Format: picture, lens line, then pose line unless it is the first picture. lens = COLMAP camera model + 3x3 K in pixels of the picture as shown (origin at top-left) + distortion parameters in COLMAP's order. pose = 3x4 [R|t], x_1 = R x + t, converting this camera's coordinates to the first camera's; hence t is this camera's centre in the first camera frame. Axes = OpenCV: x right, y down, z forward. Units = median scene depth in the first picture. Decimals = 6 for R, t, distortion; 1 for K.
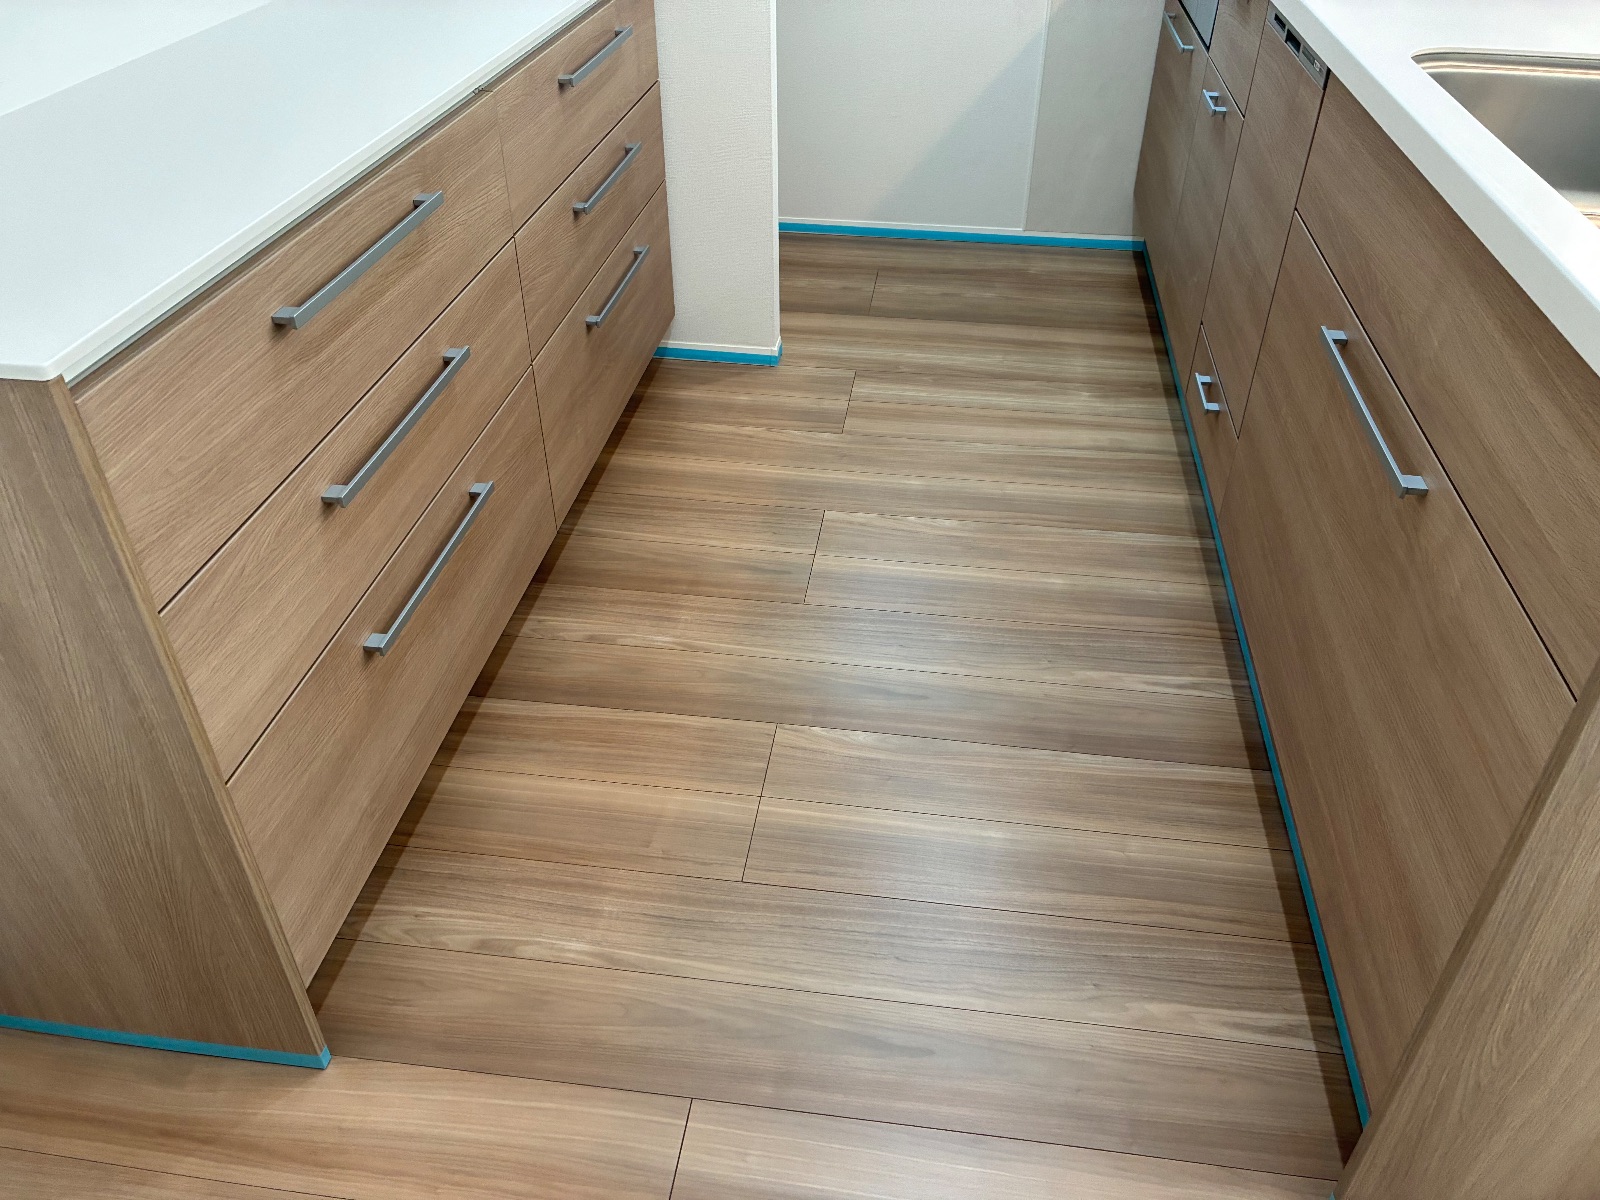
lens RADIAL K [[1216.1, 0, 811.1], [0, 1216.1, 613.1], [0, 0, 1]] dist [0.025988, -0.023404]
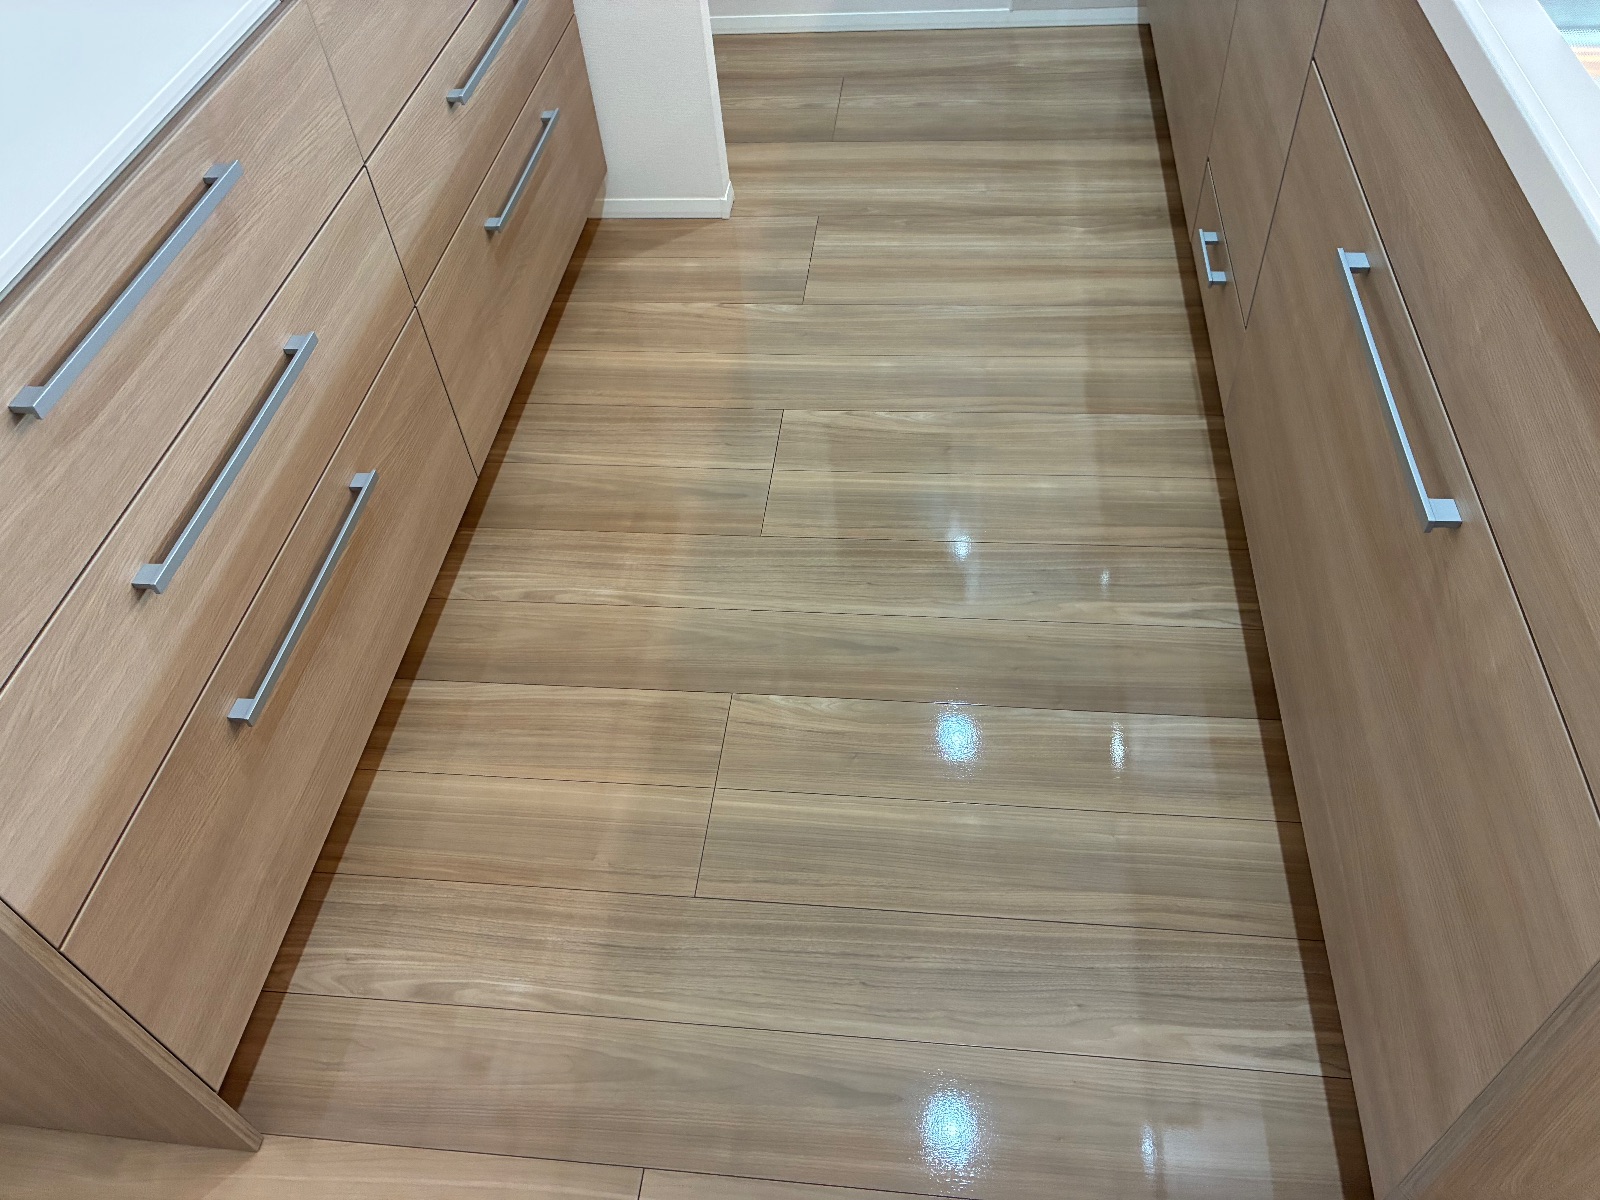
lens RADIAL K [[1216.1, 0, 801.2], [0, 1216.1, 600.7], [0, 0, 1]] dist [0.025988, -0.023404]
pose [[0.996998, -0.064782, -0.042402, 0.073989], [0.071661, 0.979444, 0.188556, -0.160176], [0.029316, -0.191029, 0.981147, 0.136359]]
